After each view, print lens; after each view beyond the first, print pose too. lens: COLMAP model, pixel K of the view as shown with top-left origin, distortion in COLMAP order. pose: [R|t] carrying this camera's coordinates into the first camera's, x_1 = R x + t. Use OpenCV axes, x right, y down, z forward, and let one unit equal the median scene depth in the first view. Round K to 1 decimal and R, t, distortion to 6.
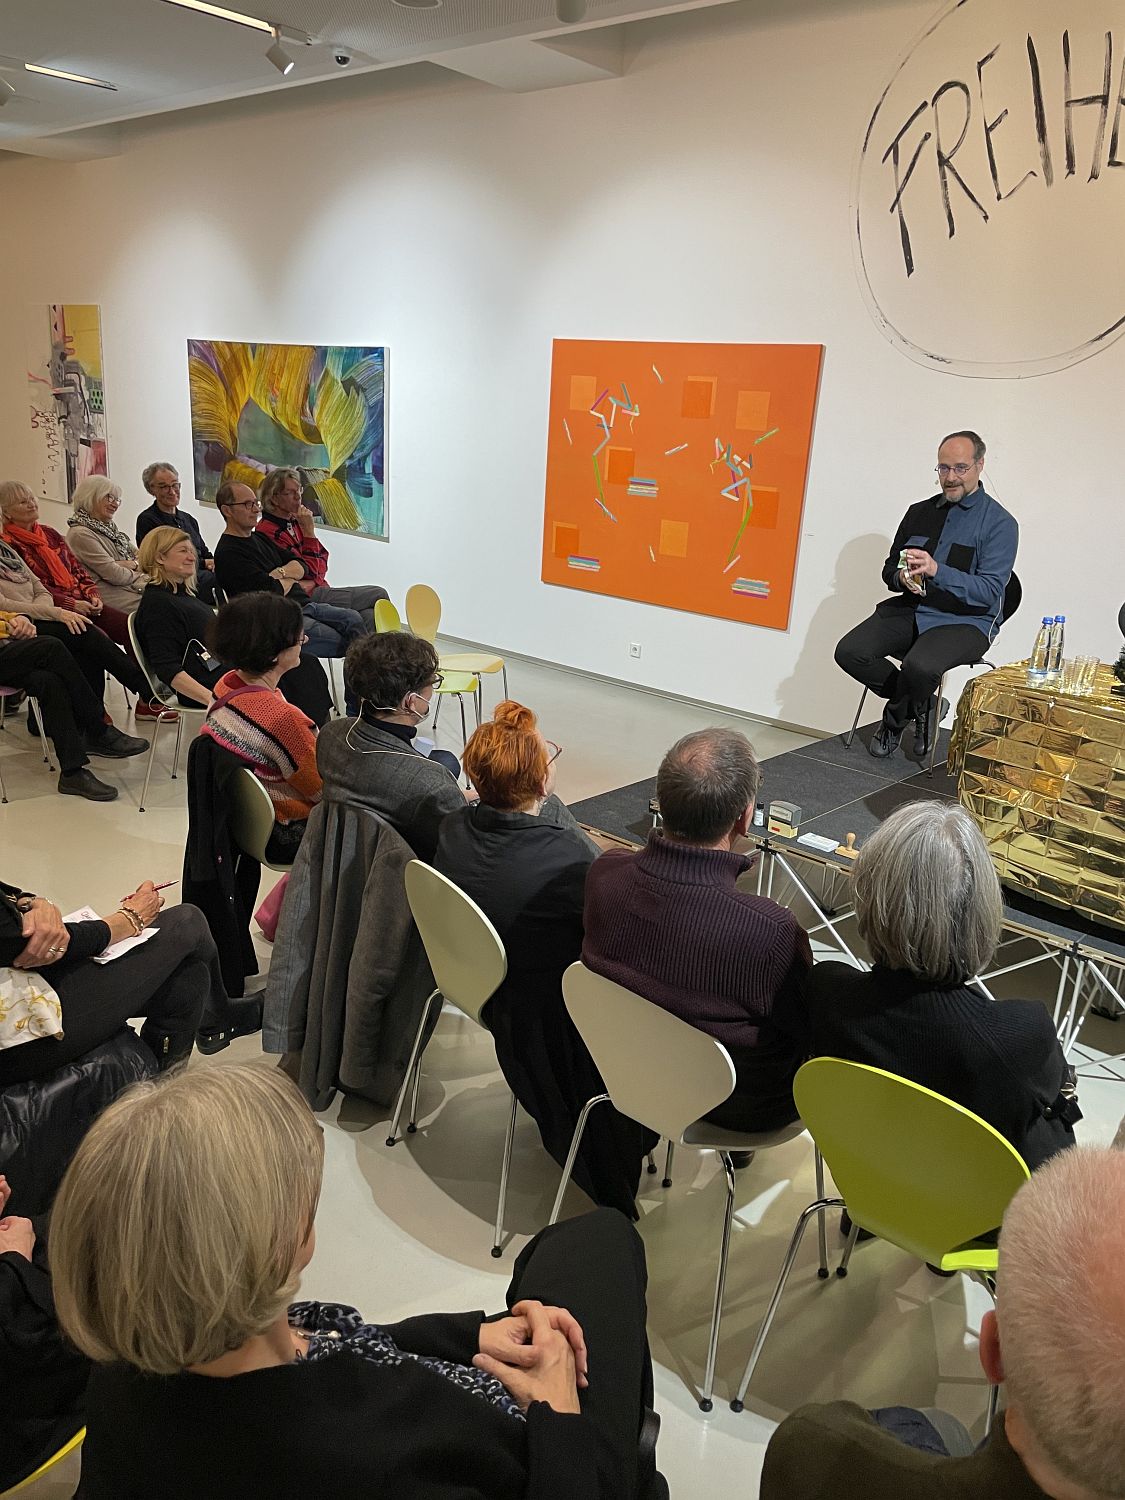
lens RADIAL K [[1137.4, 0, 580.0], [0, 1137.4, 736.2], [0, 0, 1]] dist [0.093517, -0.125766]
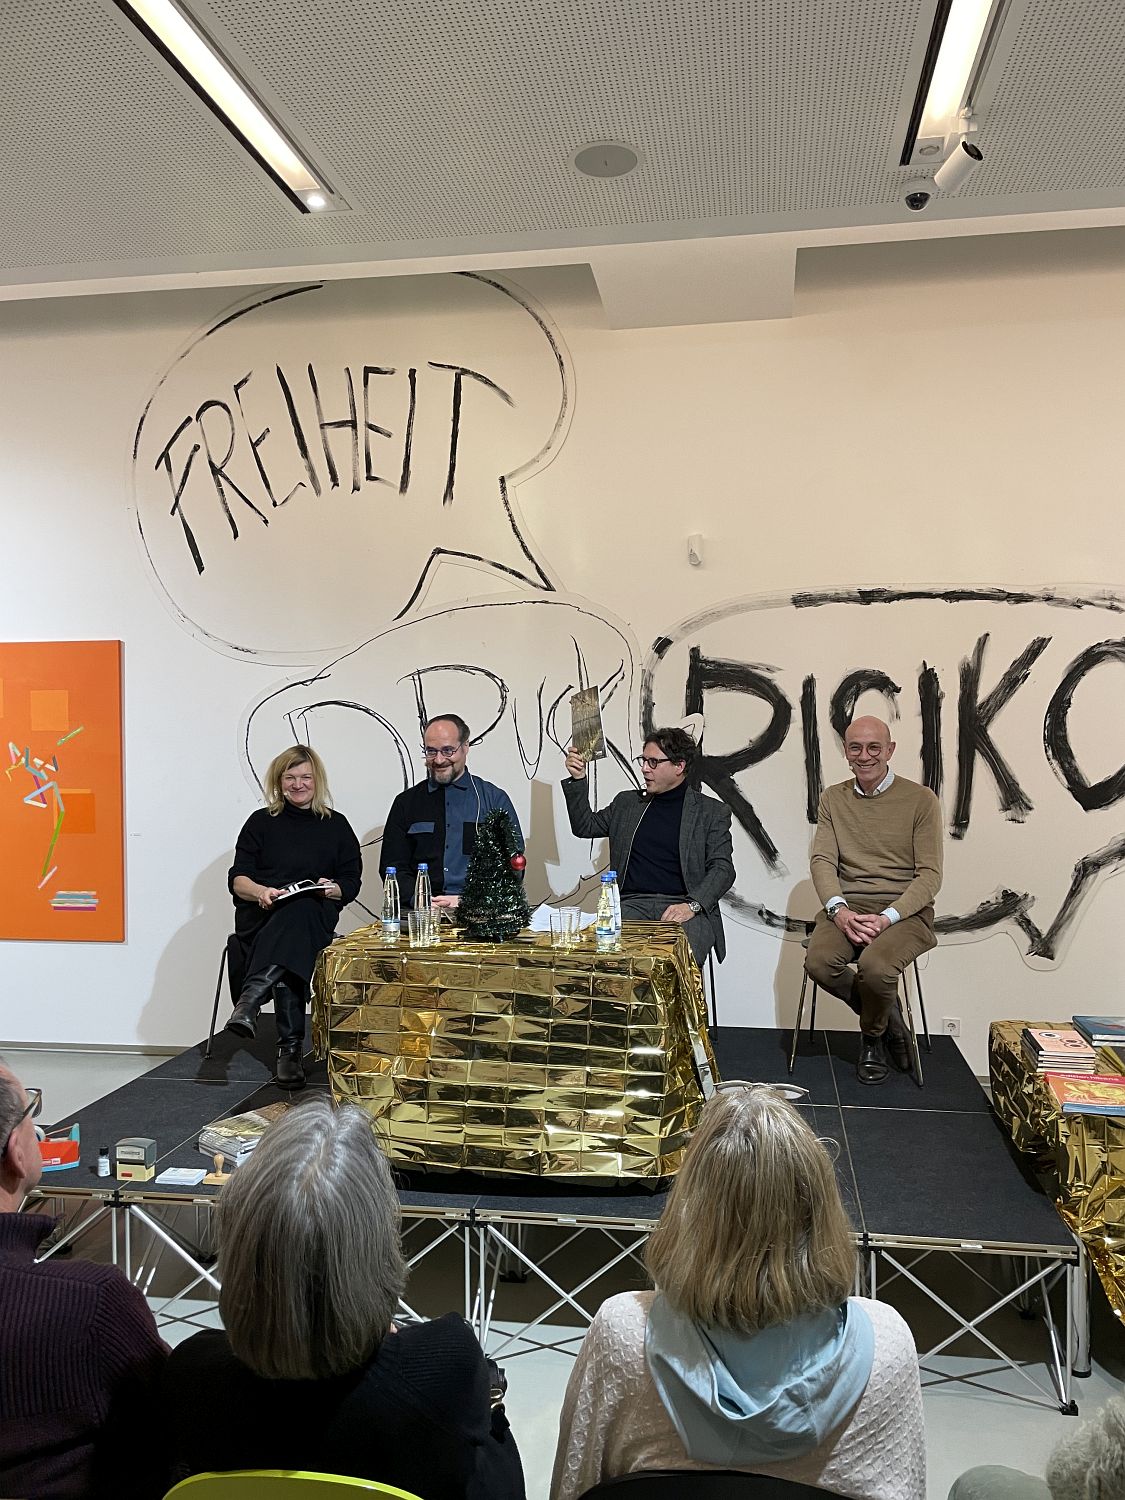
lens RADIAL K [[1130.5, 0, 583.9], [0, 1130.5, 763.8], [0, 0, 1]] dist [0.093567, -0.125707]
pose [[0.843356, -0.084606, 0.530652, 0.023428], [0.207465, 0.962224, -0.176307, 0.007100], [-0.495690, 0.258781, 0.829050, 0.048376]]
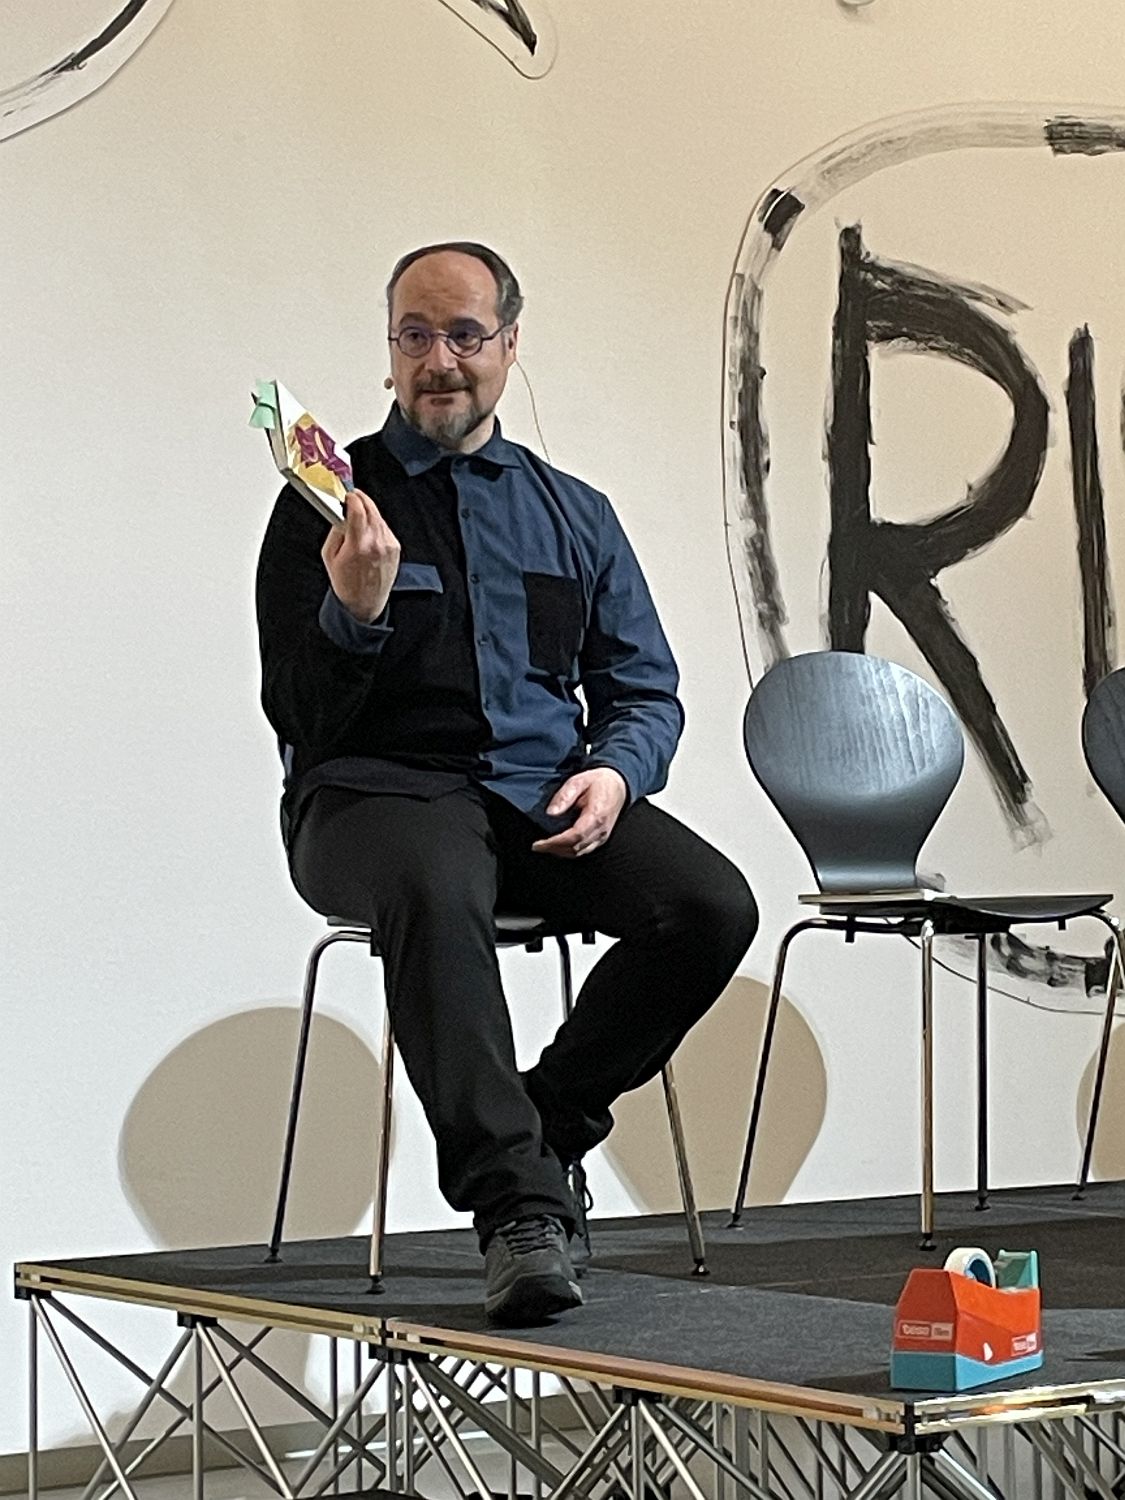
lens RADIAL K [[3959.9, 0, 620.1], [0, 3959.9, 750.9], [0, 0, 1]] dist [0.097024, 0.479177]
pose [[0.248181, -0.034190, 0.968110, -0.594509], [0.301050, 0.952614, -0.043533, -0.047500], [-0.920747, 0.302254, 0.246713, 0.569259]]
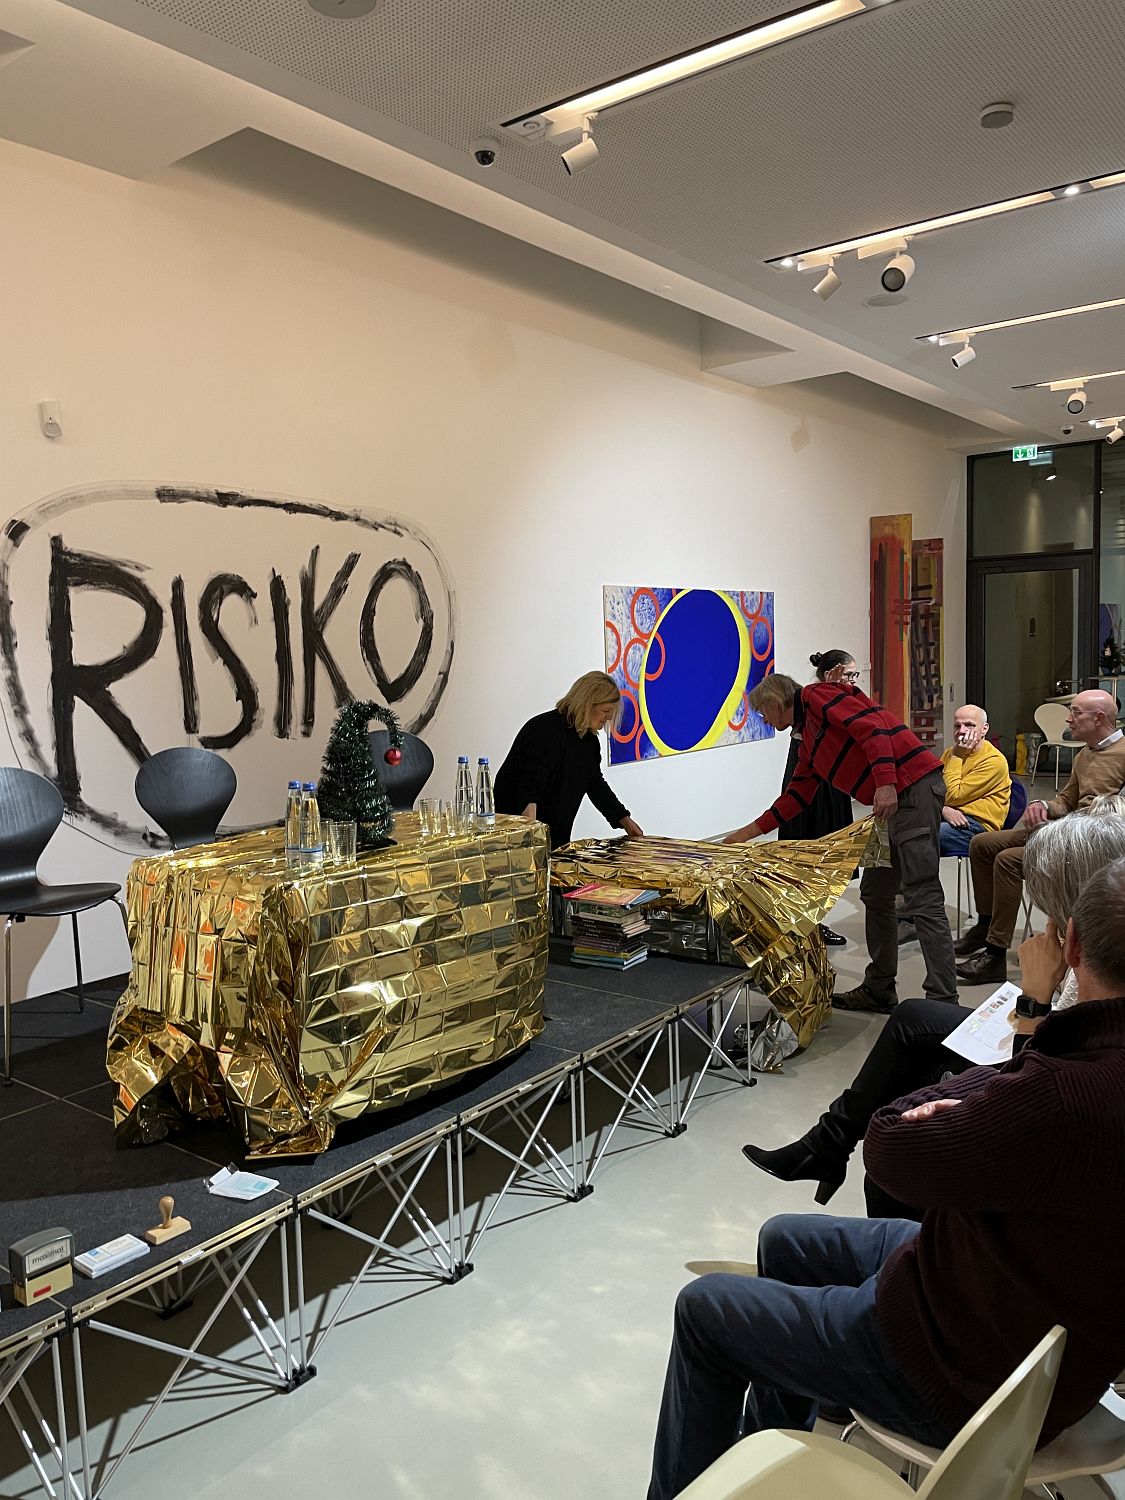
lens RADIAL K [[1137.4, 0, 580.0], [0, 1137.4, 736.2], [0, 0, 1]] dist [0.093517, -0.125766]
pose [[-0.062675, -0.141157, 0.988001, -0.229991], [0.301869, 0.940898, 0.153577, -0.114404], [-0.951287, 0.307872, -0.016360, 0.464911]]
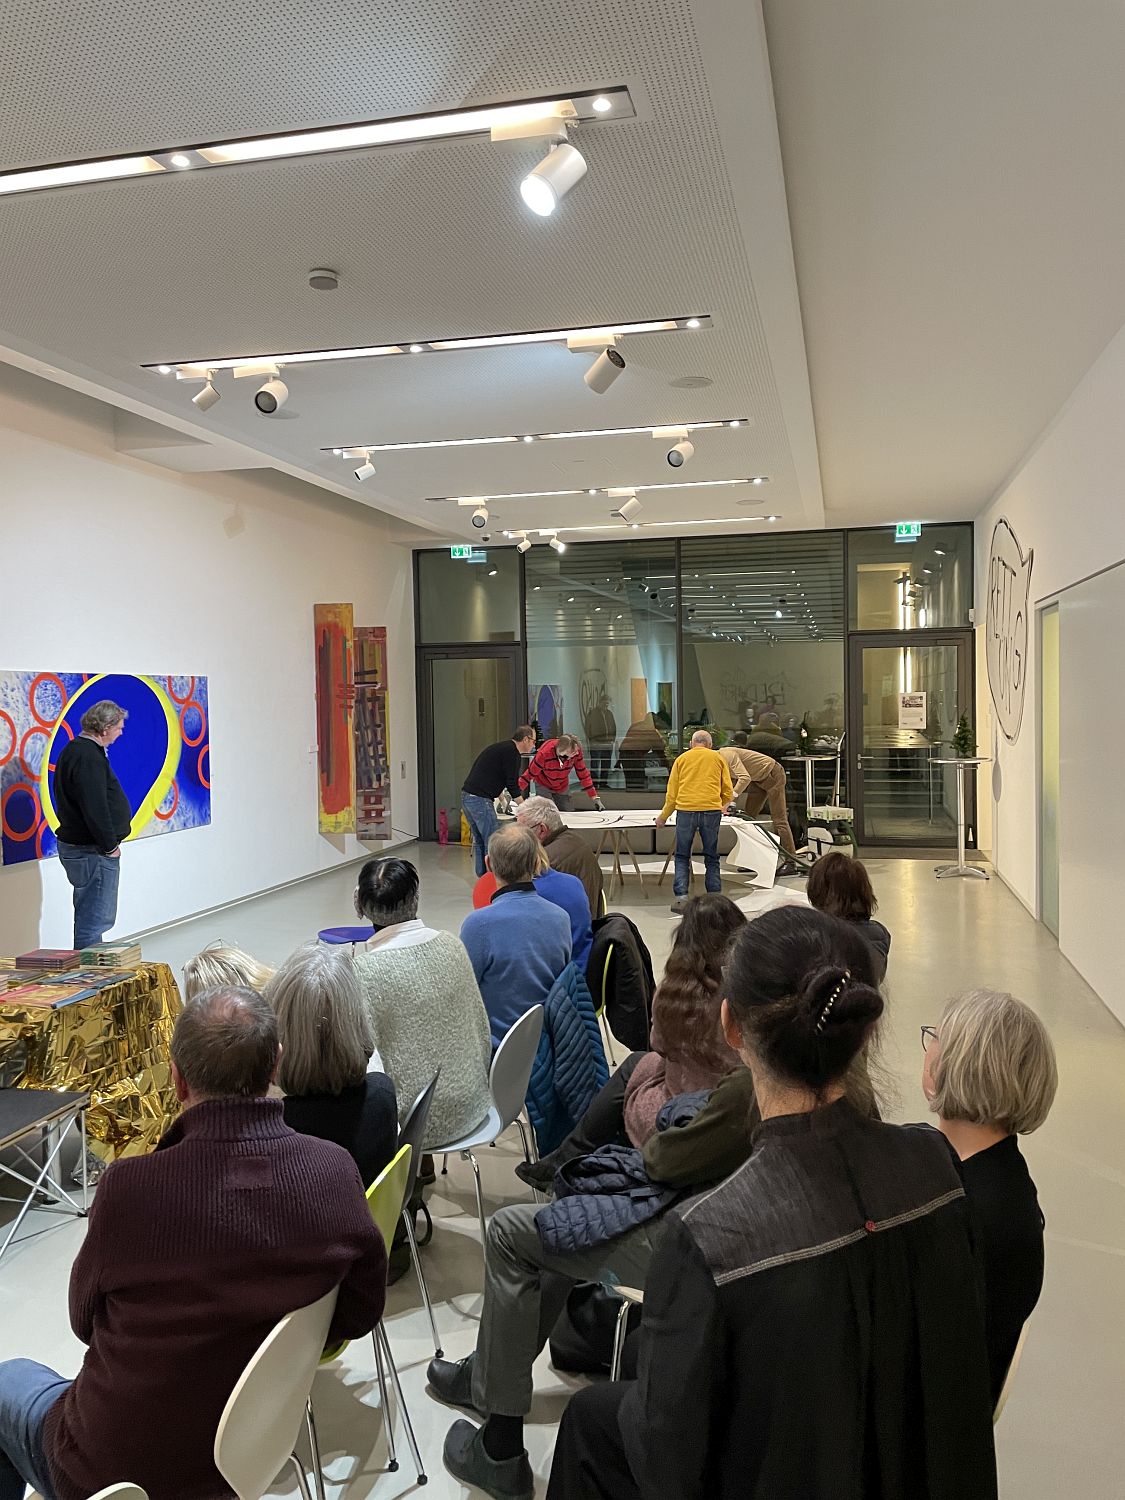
lens RADIAL K [[1137.4, 0, 580.0], [0, 1137.4, 736.2], [0, 0, 1]] dist [0.093517, -0.125766]
pose [[-0.466269, -0.085943, 0.880458, -0.284400], [0.235068, 0.947453, 0.216969, -0.121952], [-0.852840, 0.308133, -0.421566, 0.371030]]
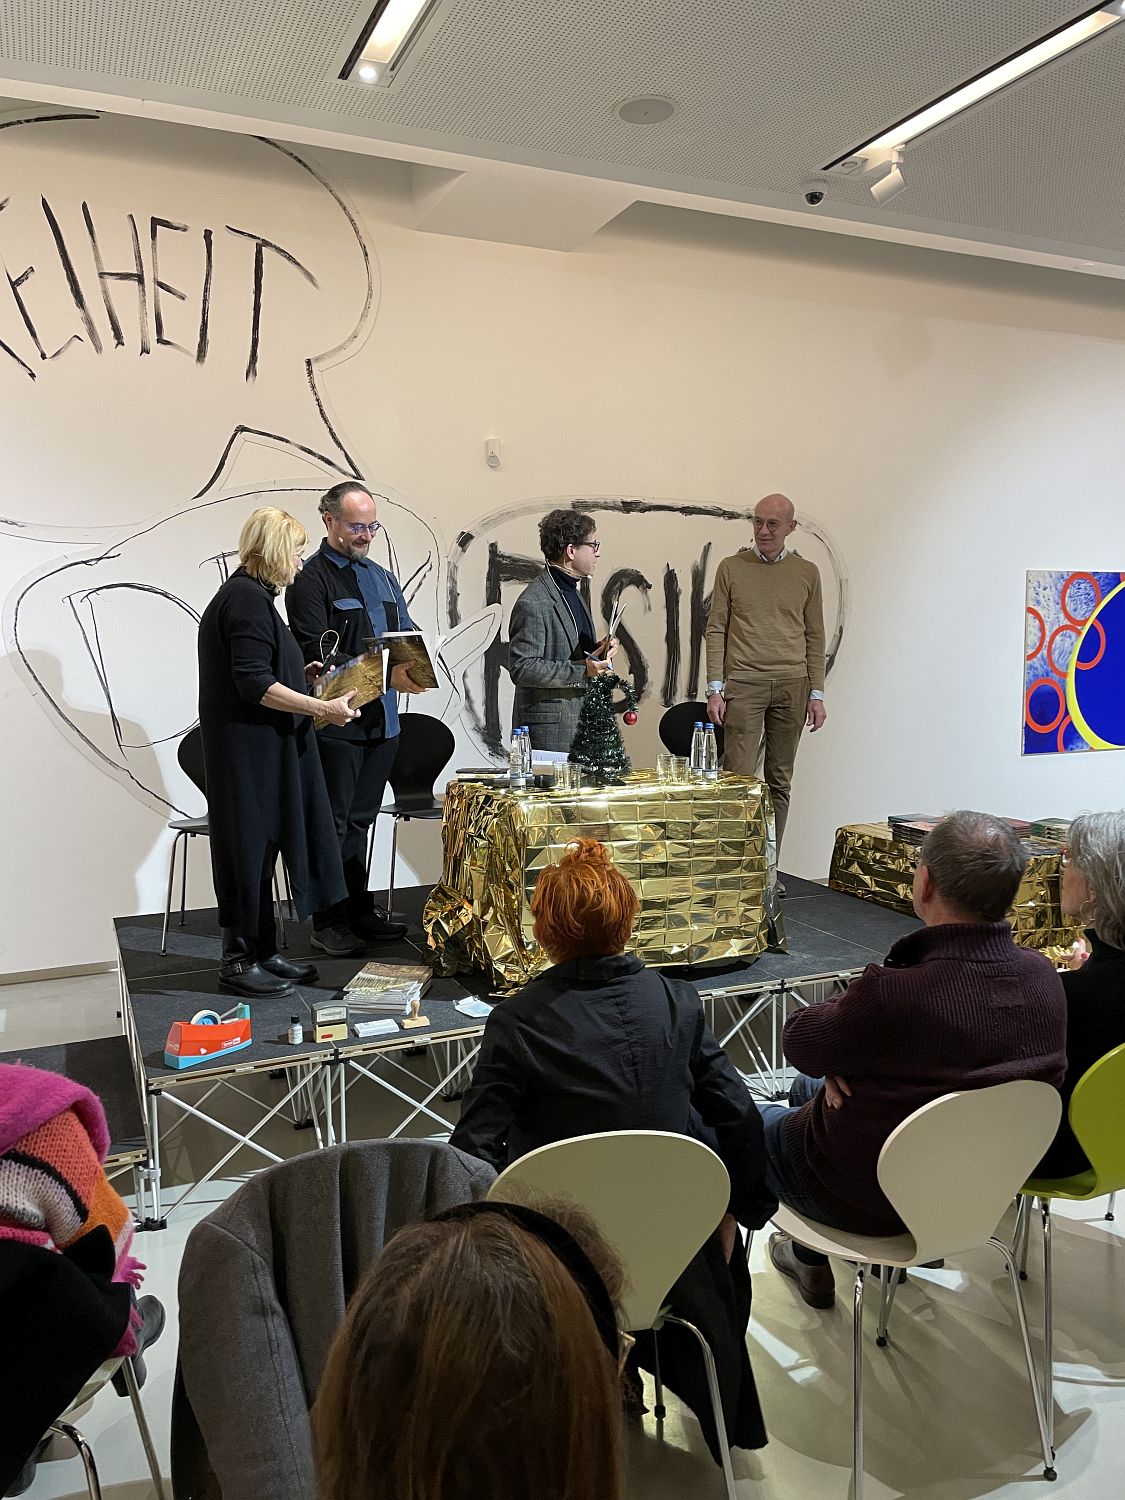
lens RADIAL K [[1133.1, 0, 559.8], [0, 1133.1, 744.9], [0, 0, 1]] dist [0.095205, -0.130600]
pose [[0.423310, -0.151791, 0.893178, -0.321357], [0.287468, 0.957425, 0.026468, -0.065660], [-0.859169, 0.245556, 0.448923, 0.283403]]
